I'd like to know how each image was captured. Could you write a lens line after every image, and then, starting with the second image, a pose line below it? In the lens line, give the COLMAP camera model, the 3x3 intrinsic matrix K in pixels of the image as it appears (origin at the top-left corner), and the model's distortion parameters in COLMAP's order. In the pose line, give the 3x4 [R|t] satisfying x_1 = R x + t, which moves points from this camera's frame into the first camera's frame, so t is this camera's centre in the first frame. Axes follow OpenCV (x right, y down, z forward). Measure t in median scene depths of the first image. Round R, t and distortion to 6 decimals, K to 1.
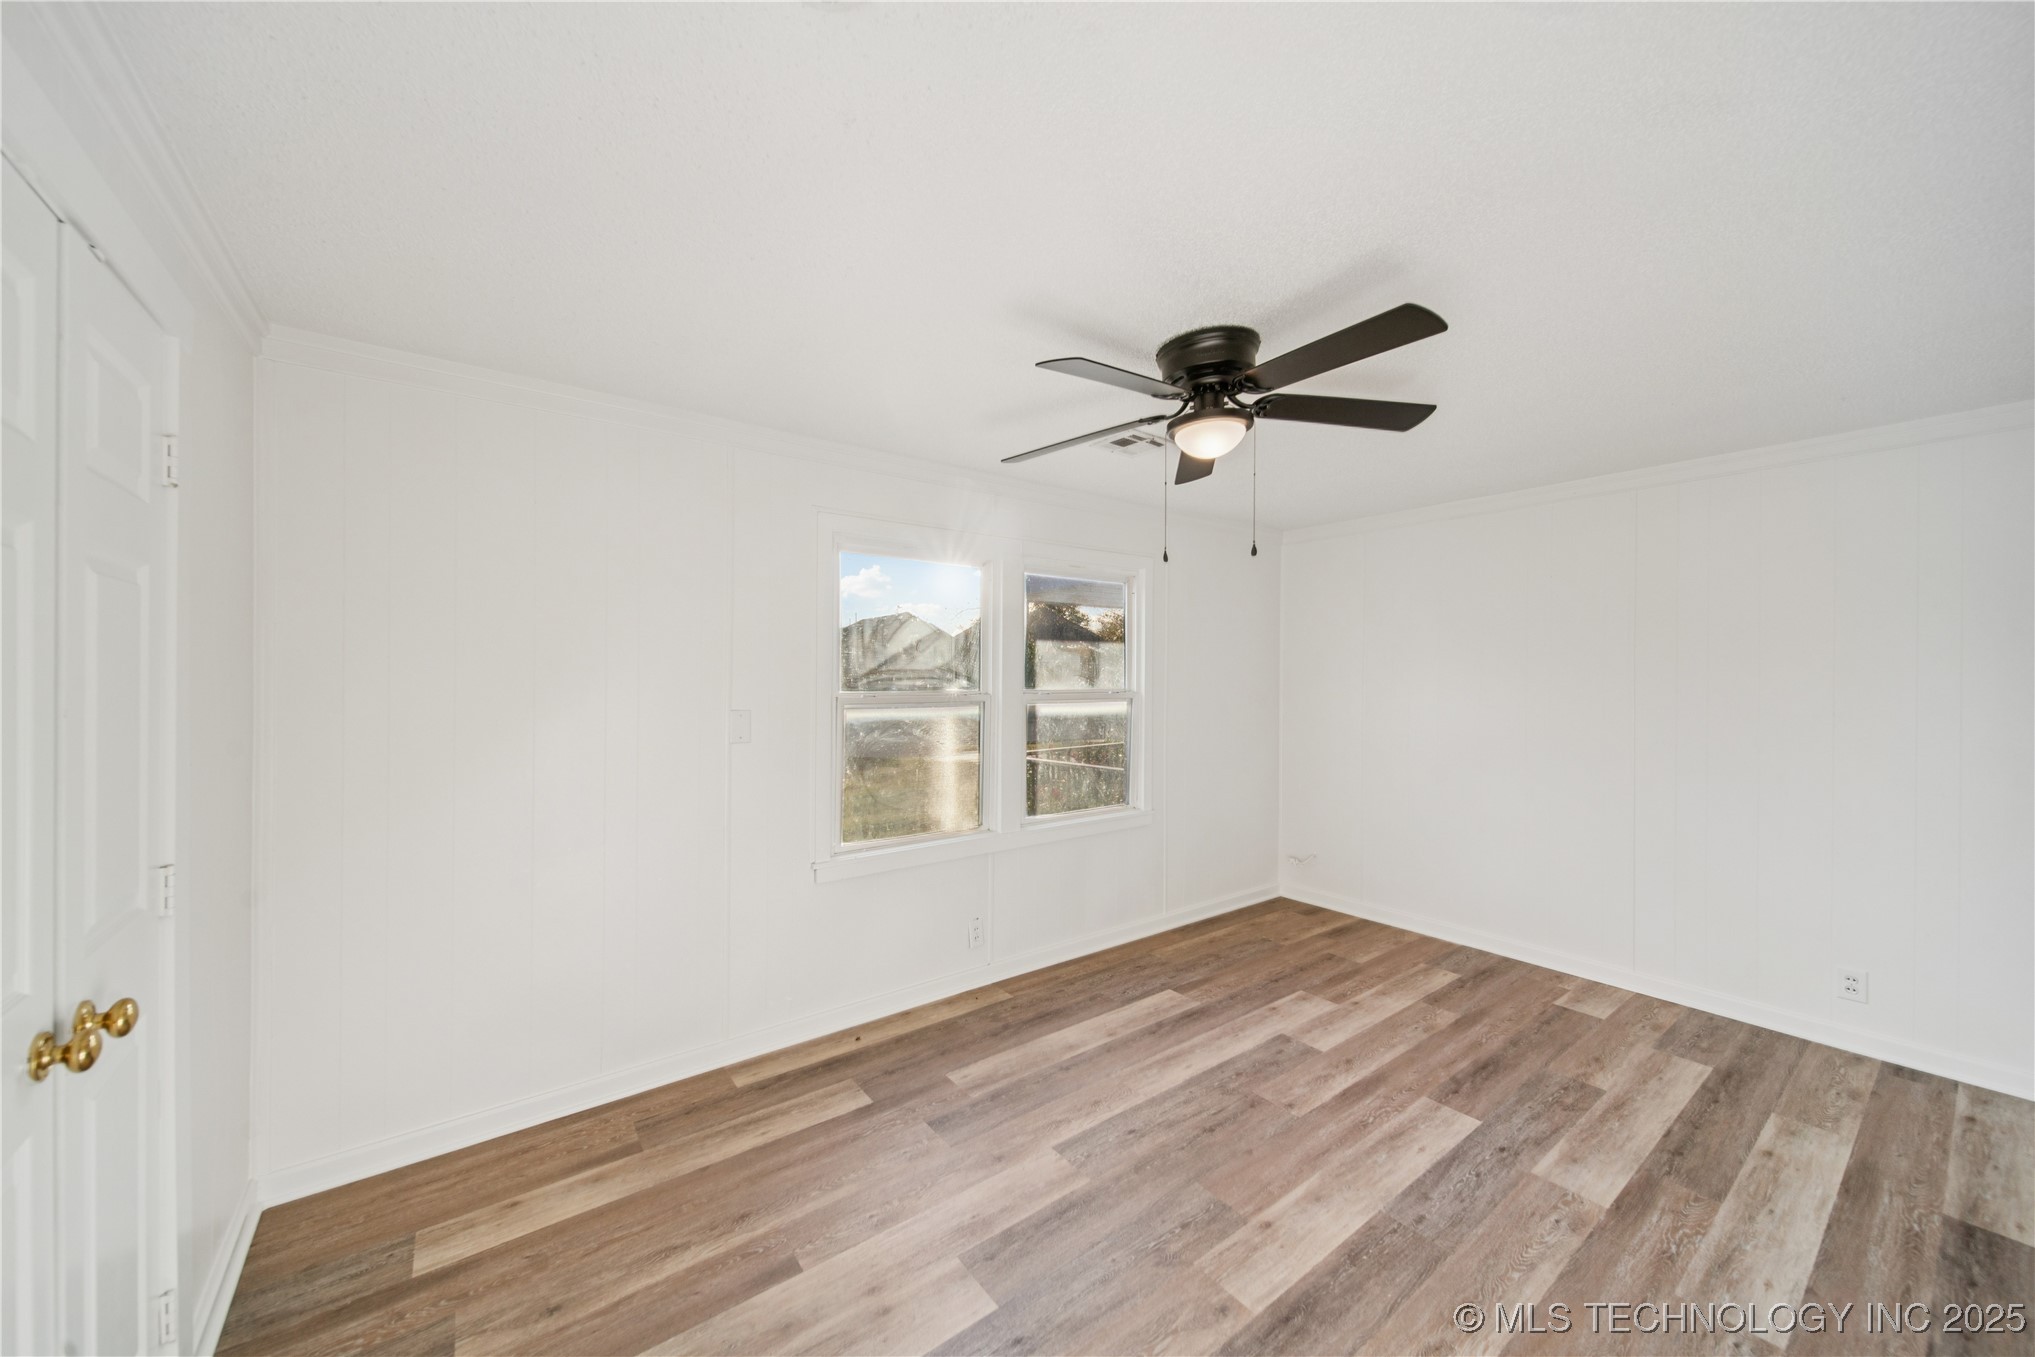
lens RADIAL K [[729.4, 0, 1023.0], [0, 729.4, 668.3], [0, 0, 1]] dist [0.001222, -0.000287]
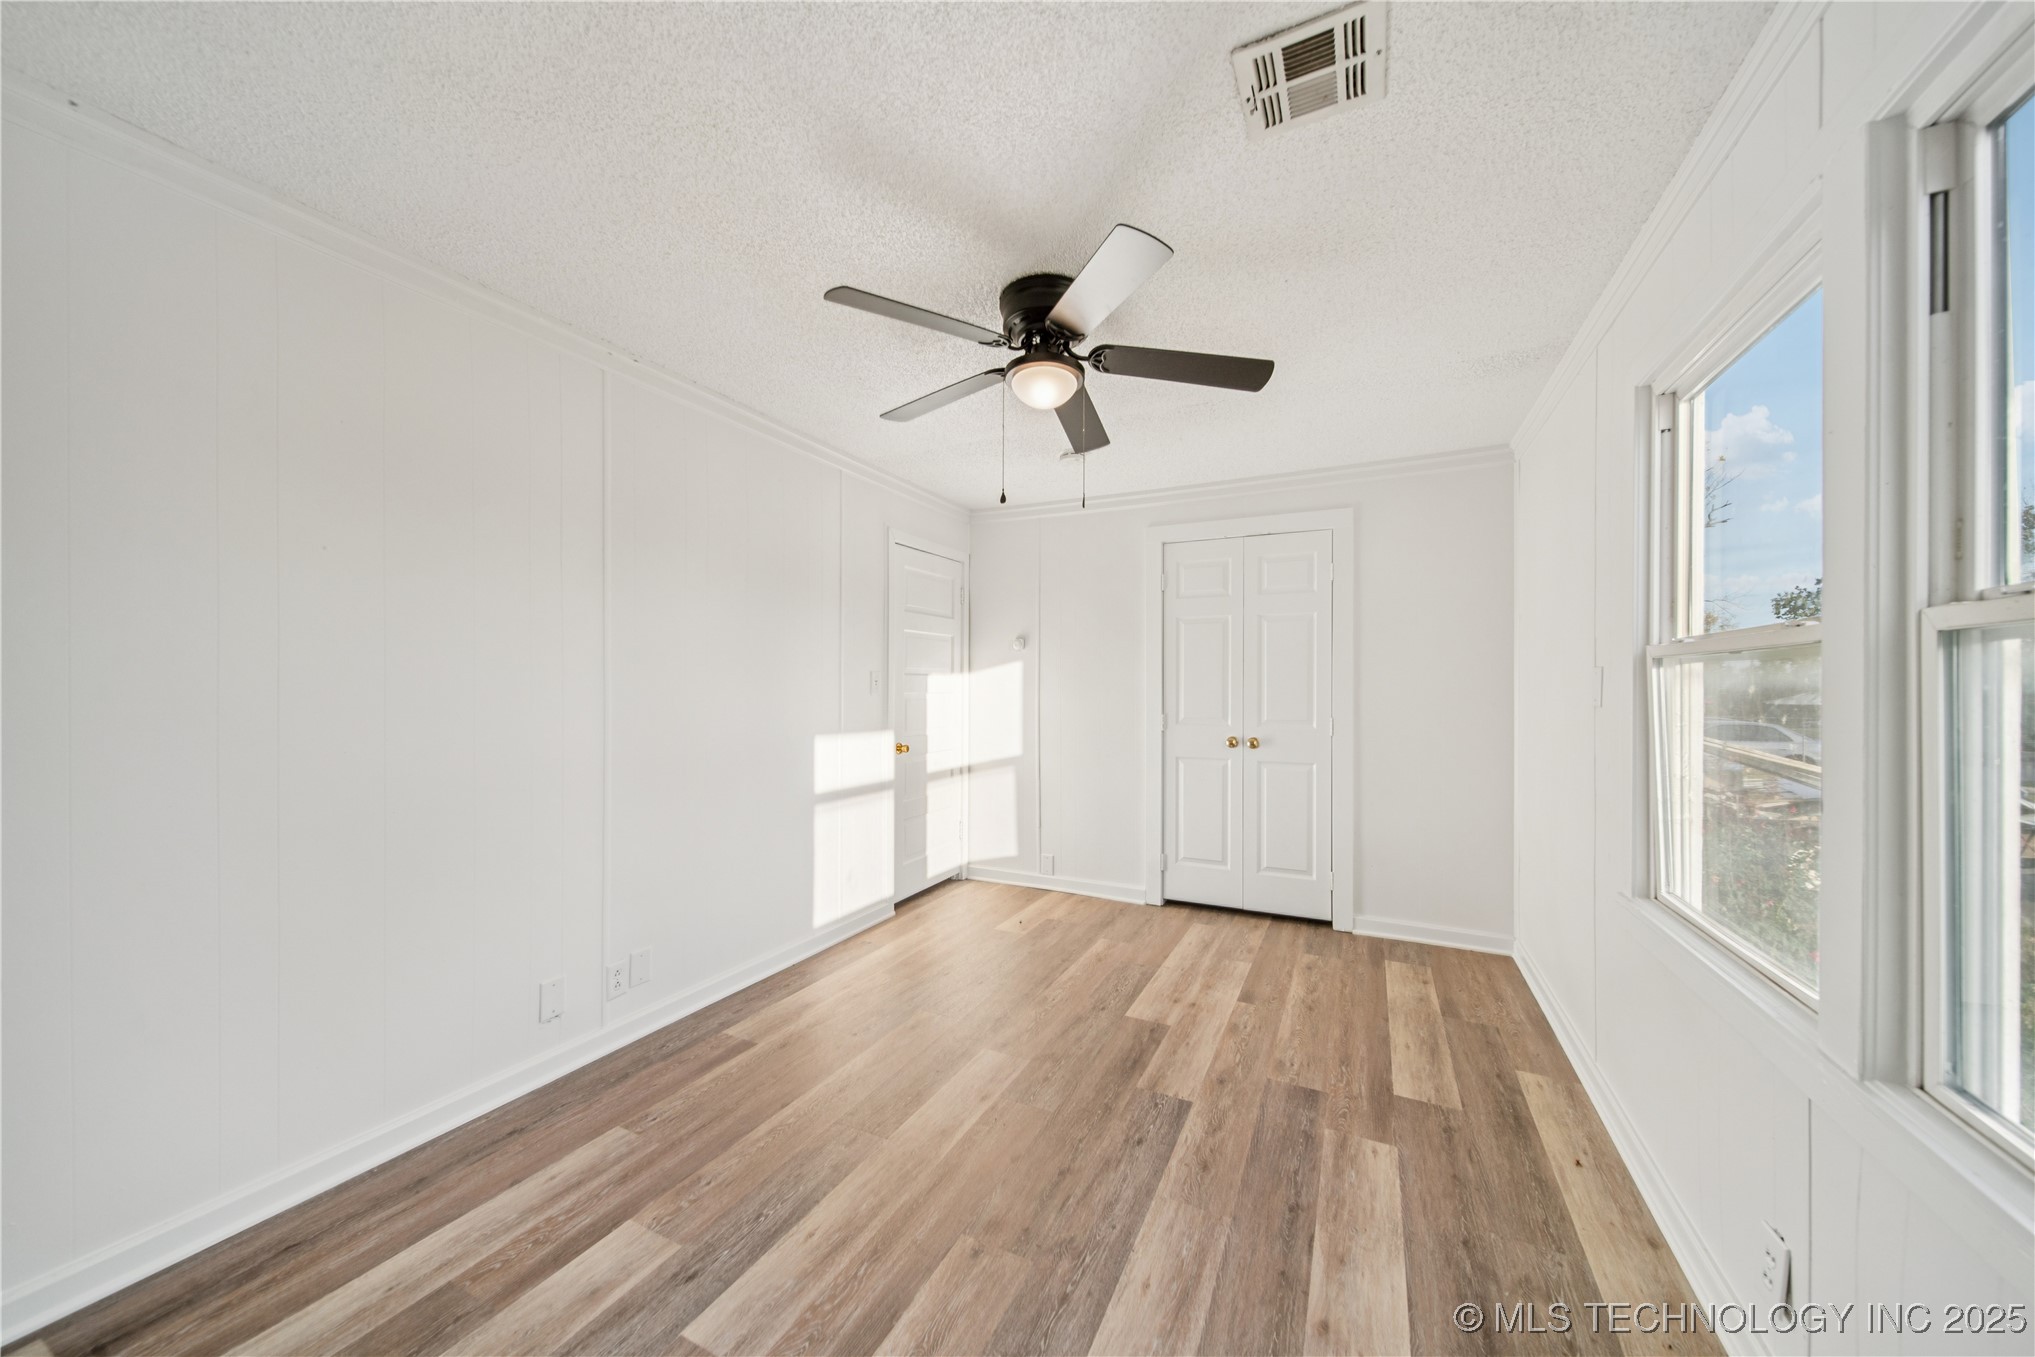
lens RADIAL K [[729.4, 0, 1023.0], [0, 729.4, 668.3], [0, 0, 1]] dist [0.001222, -0.000287]
pose [[-0.893214, -0.016997, -0.449311, 0.700726], [-0.001990, 0.999425, -0.033851, 0.098856], [0.449628, -0.029342, -0.892734, 1.794793]]
